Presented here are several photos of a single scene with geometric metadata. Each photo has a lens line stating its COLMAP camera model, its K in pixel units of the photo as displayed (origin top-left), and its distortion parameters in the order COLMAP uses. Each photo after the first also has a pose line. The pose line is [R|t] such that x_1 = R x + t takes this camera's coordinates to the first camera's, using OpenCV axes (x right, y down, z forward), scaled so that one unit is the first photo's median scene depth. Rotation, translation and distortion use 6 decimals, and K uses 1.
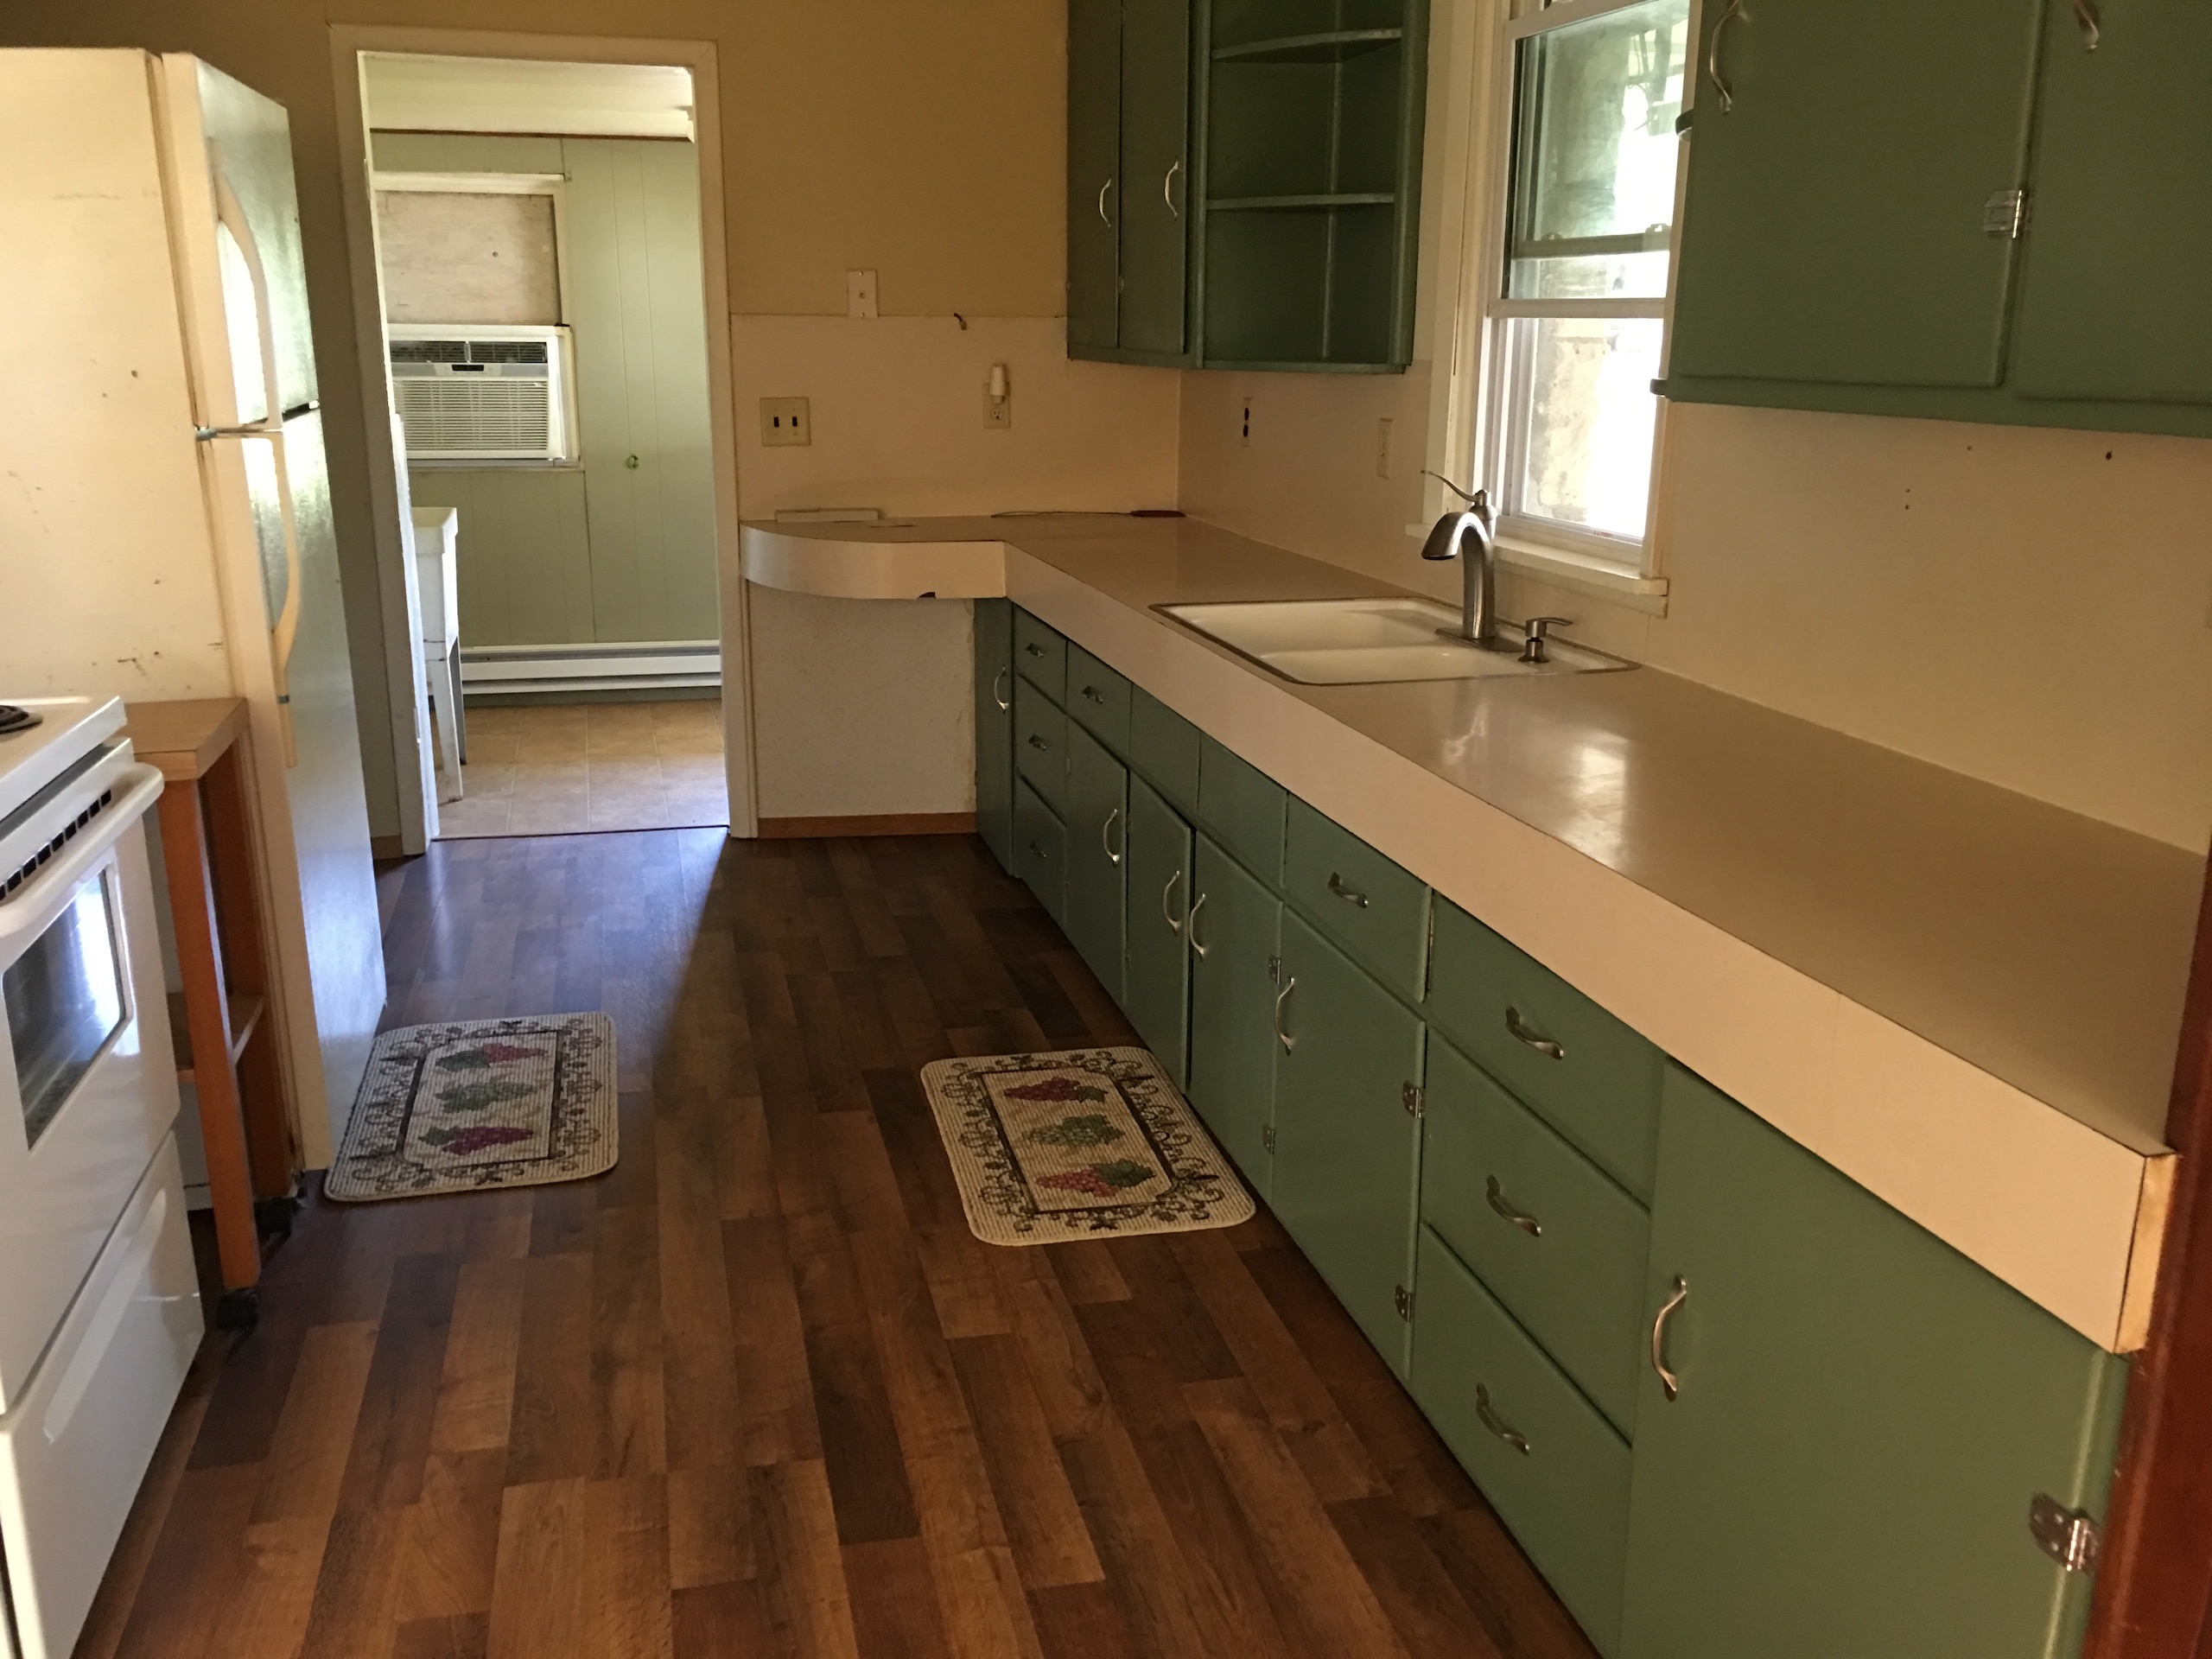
lens RADIAL K [[1914.3, 0, 1109.2], [0, 1914.3, 830.7], [0, 0, 1]] dist [0.048214, -0.091006]
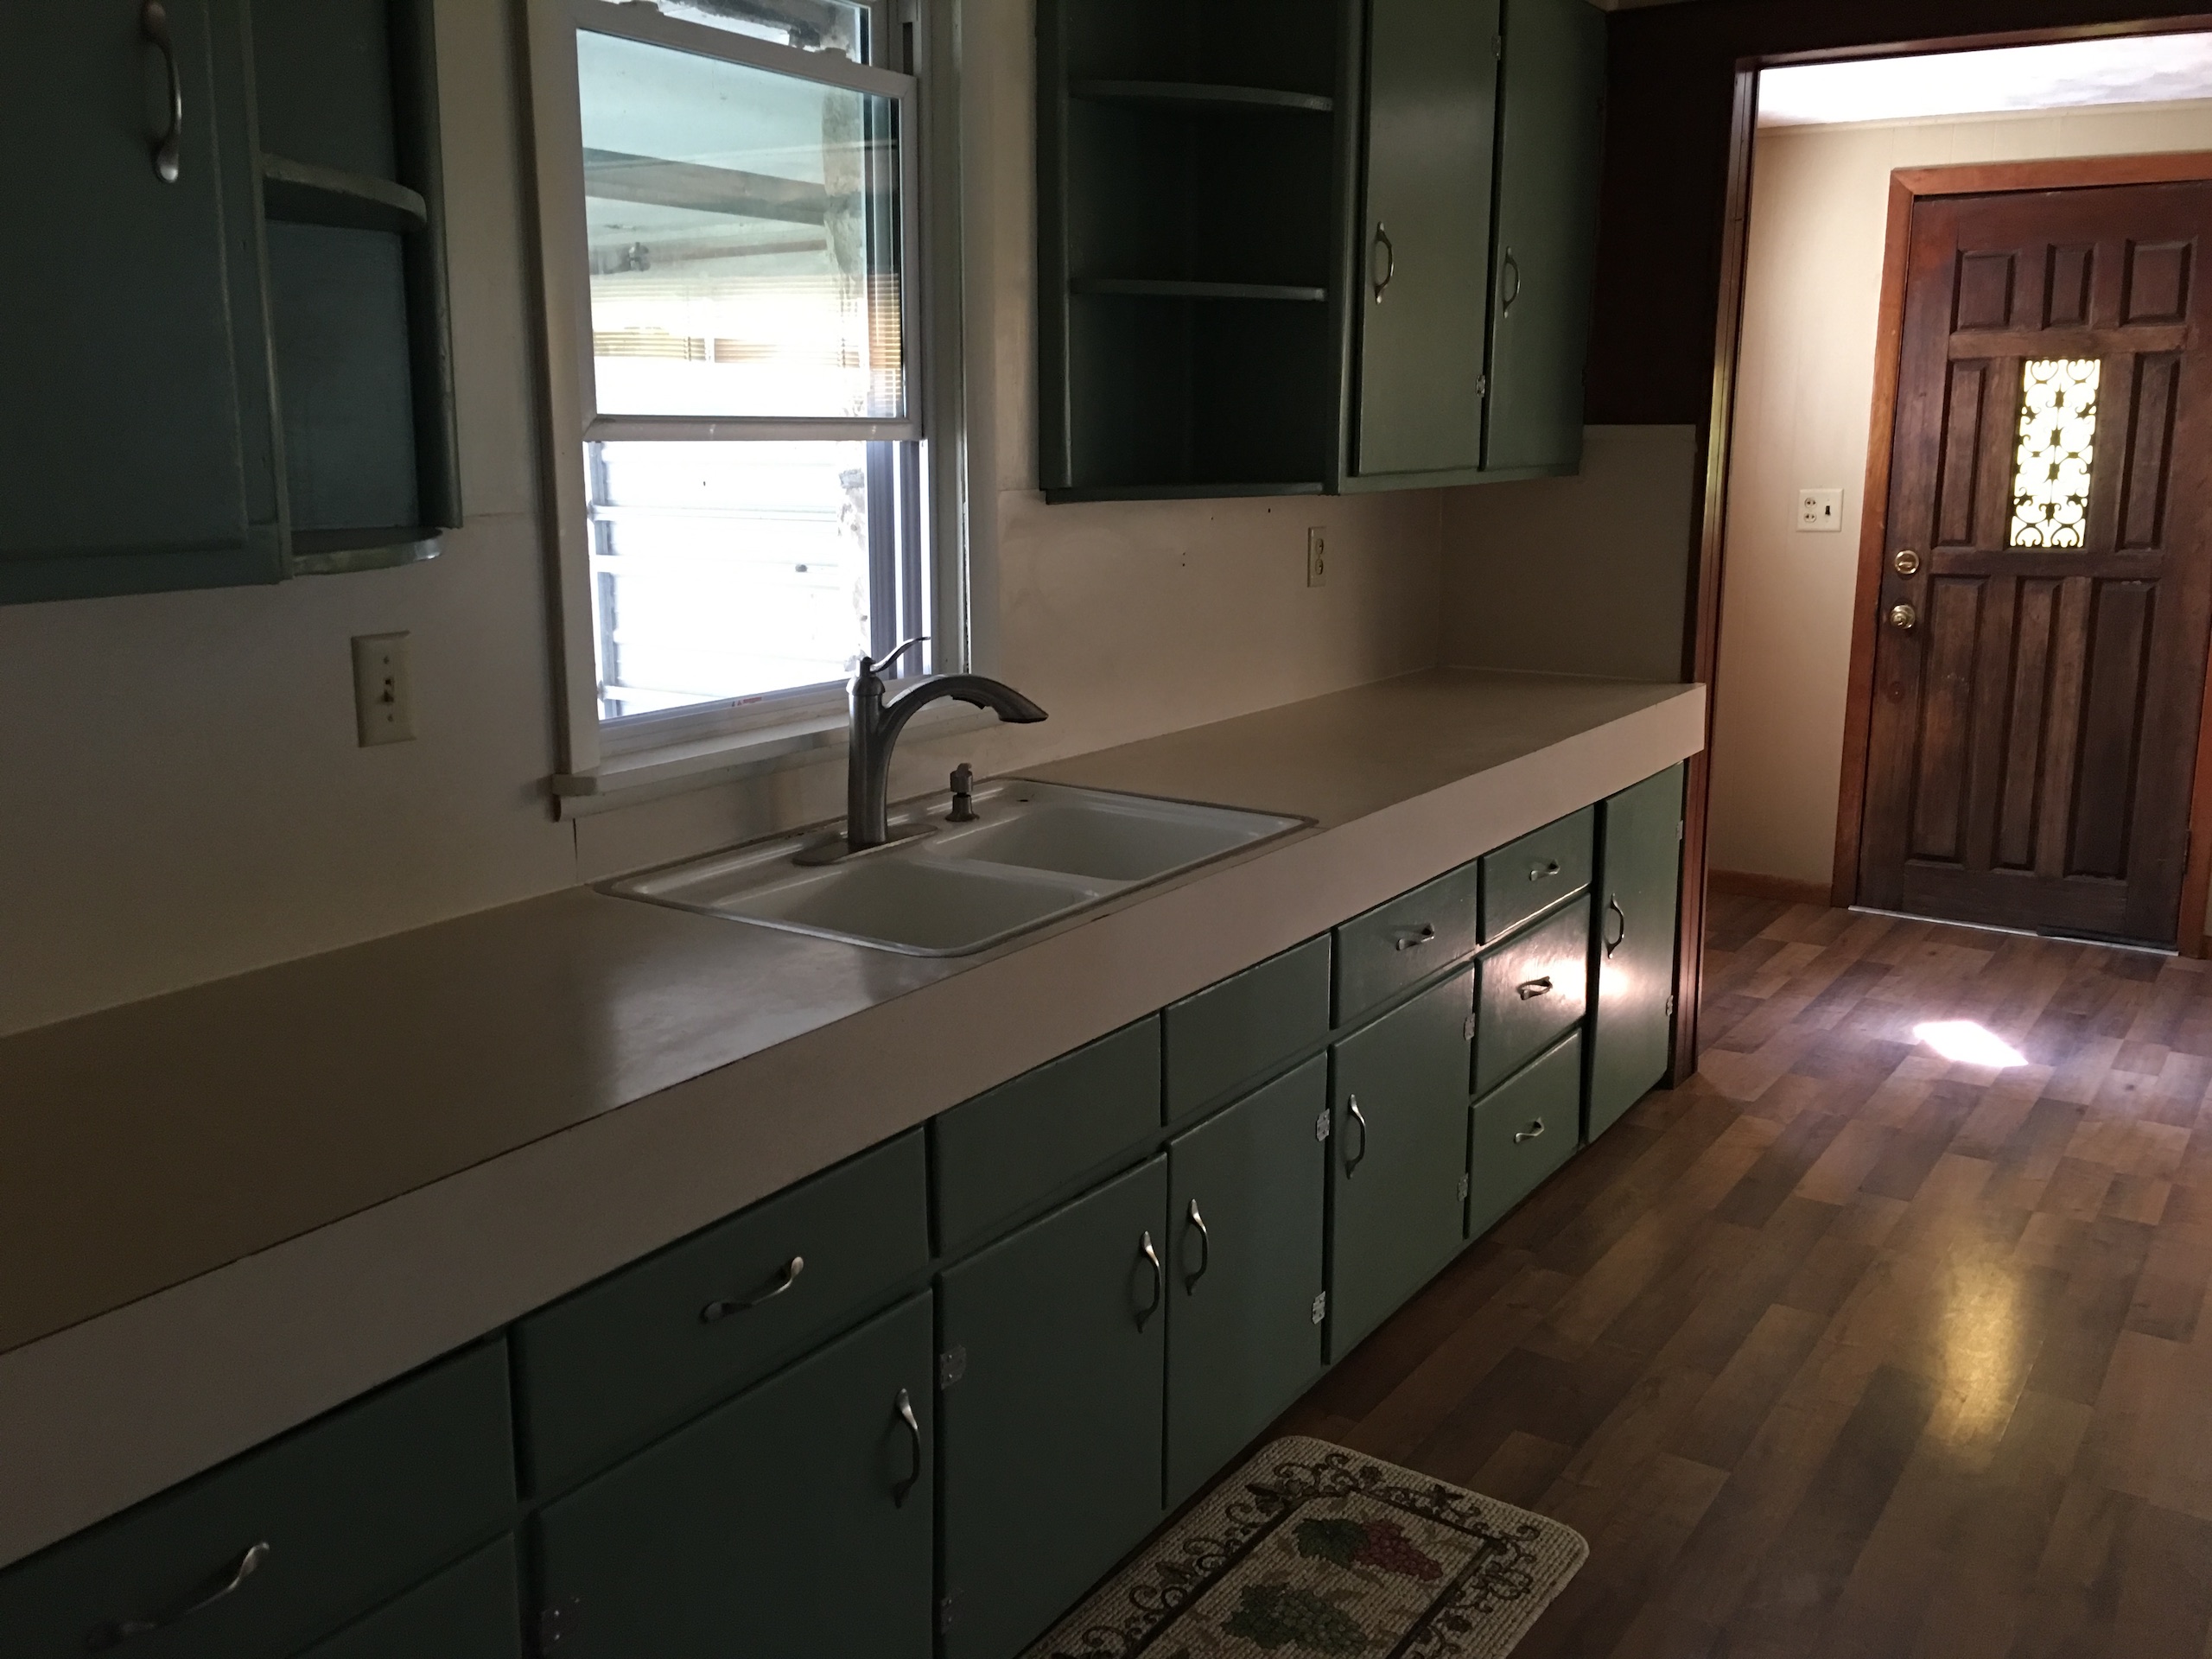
lens RADIAL K [[1914.3, 0, 1102.2], [0, 1914.3, 836.7], [0, 0, 1]] dist [0.048214, -0.091006]
pose [[-0.674027, -0.167061, 0.719568, -0.445245], [0.185964, 0.904346, 0.384156, -0.393914], [-0.714916, 0.392745, -0.578487, 1.432112]]
